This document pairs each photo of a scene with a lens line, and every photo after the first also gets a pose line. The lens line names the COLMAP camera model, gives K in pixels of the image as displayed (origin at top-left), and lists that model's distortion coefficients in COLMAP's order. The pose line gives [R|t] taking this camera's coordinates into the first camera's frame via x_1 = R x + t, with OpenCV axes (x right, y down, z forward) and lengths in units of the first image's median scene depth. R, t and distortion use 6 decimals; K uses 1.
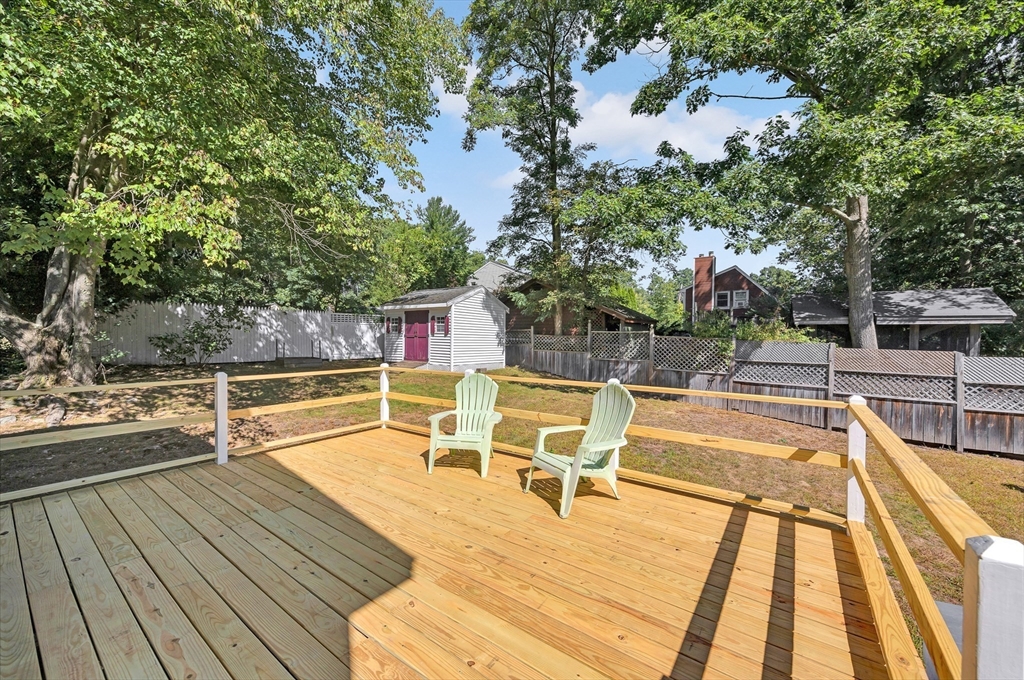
lens RADIAL K [[386.9, 0, 509.6], [0, 386.9, 339.9], [0, 0, 1]] dist [-0.001995, -0.000079]
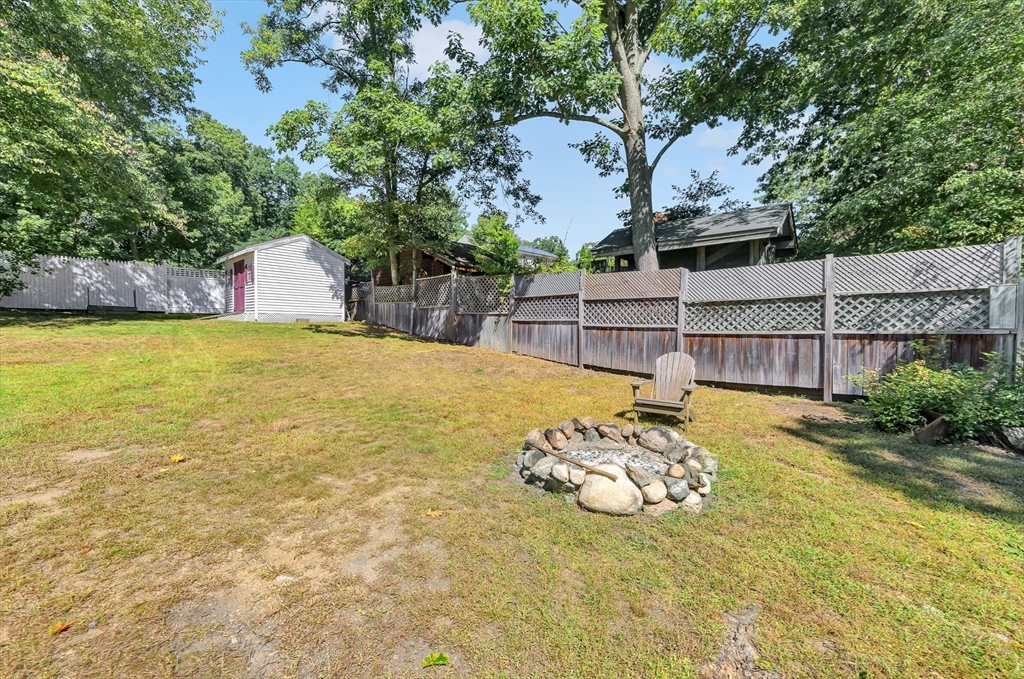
lens RADIAL K [[416.1, 0, 507.3], [0, 416.1, 335.2], [0, 0, 1]] dist [0.001590, 0.000043]
pose [[0.992770, -0.007452, -0.119804, 0.637982], [0.009033, 0.999879, 0.012665, 0.119360], [0.119695, -0.013655, 0.992717, 0.022929]]
